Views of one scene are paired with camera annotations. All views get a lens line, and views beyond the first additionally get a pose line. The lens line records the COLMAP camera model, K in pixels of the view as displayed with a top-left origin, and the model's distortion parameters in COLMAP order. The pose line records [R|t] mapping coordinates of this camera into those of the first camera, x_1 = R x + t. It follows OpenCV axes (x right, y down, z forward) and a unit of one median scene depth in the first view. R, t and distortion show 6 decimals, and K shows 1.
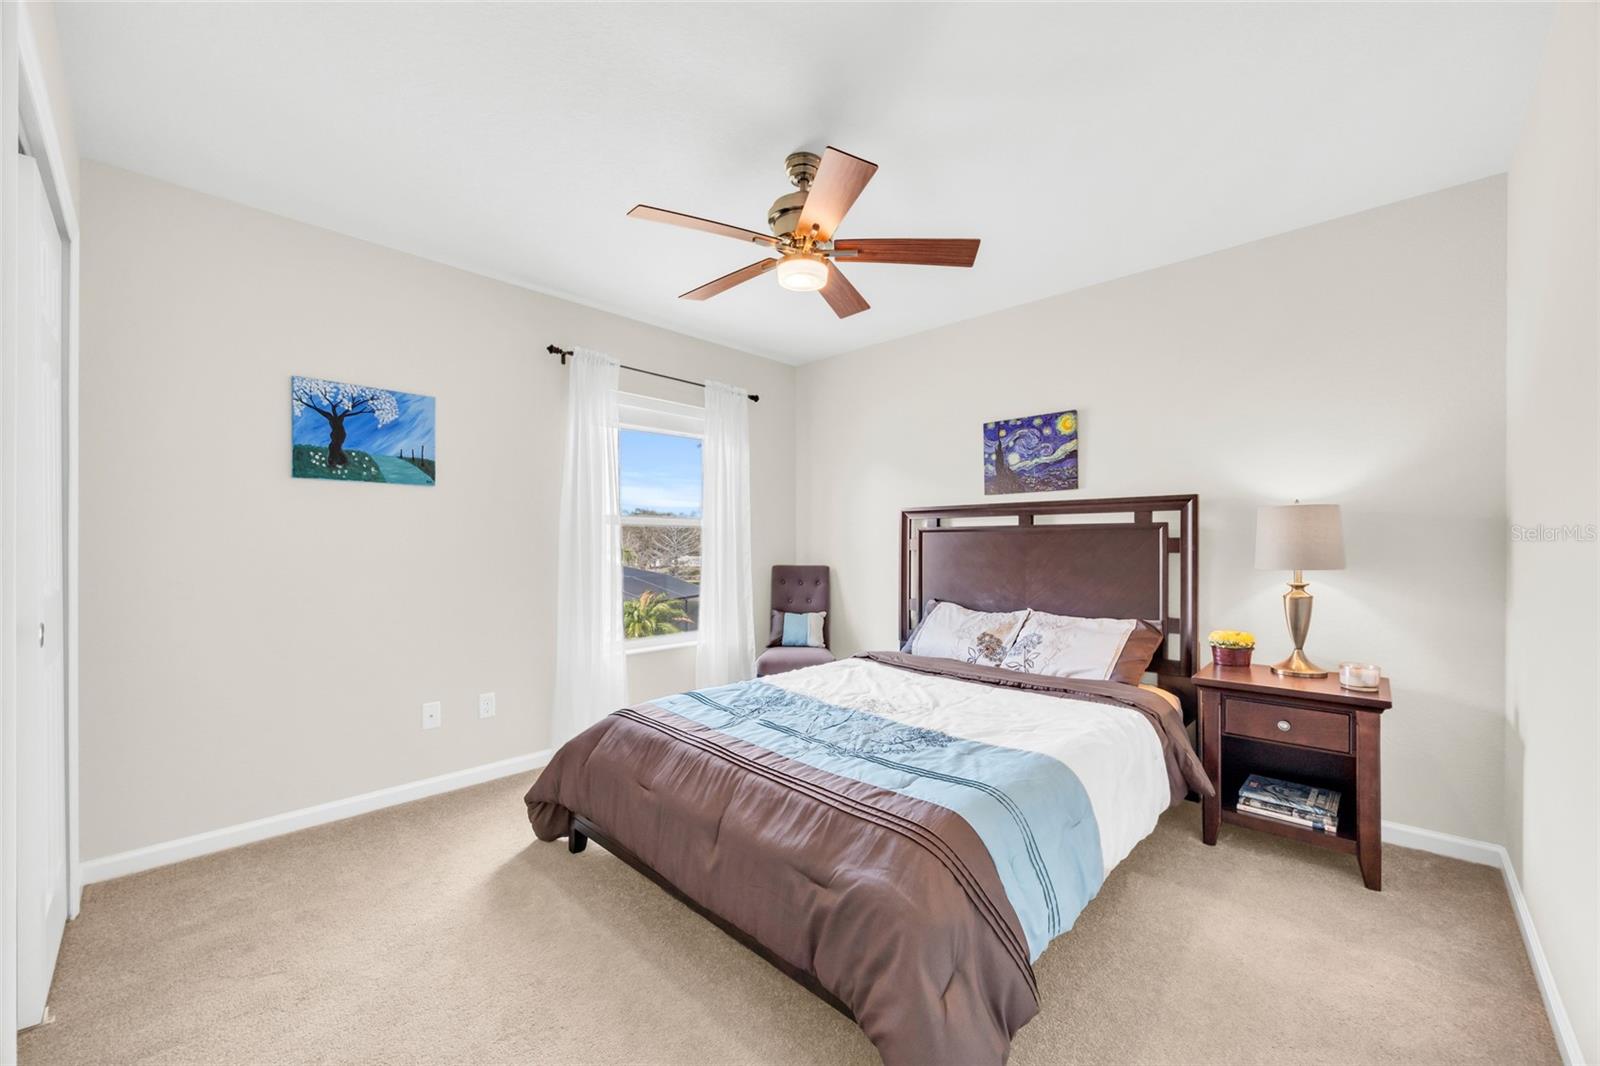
lens RADIAL K [[618.3, 0, 809.9], [0, 618.3, 538.5], [0, 0, 1]] dist [-0.001967, -0.000056]
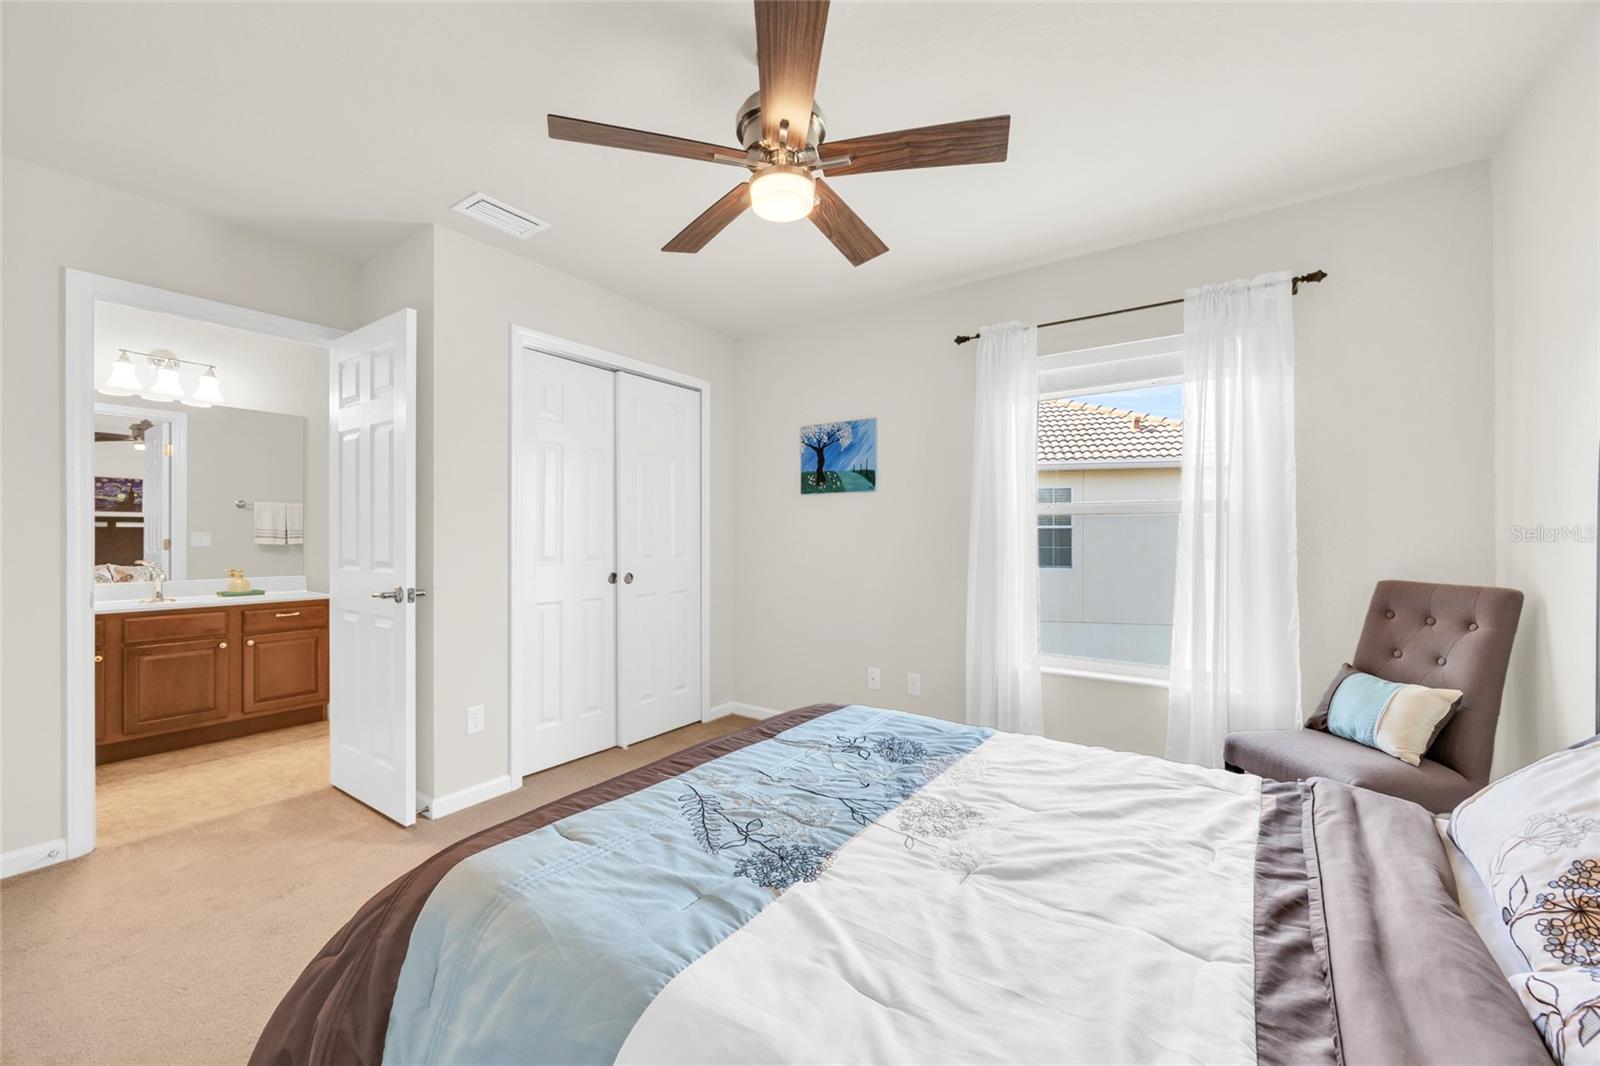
lens RADIAL K [[618.3, 0, 809.9], [0, 618.3, 538.5], [0, 0, 1]] dist [-0.001967, -0.000056]
pose [[0.151039, 0.002330, -0.988525, 0.632354], [0.008070, 0.999961, 0.003591, 0.004198], [0.988495, -0.008520, 0.151014, 0.751806]]
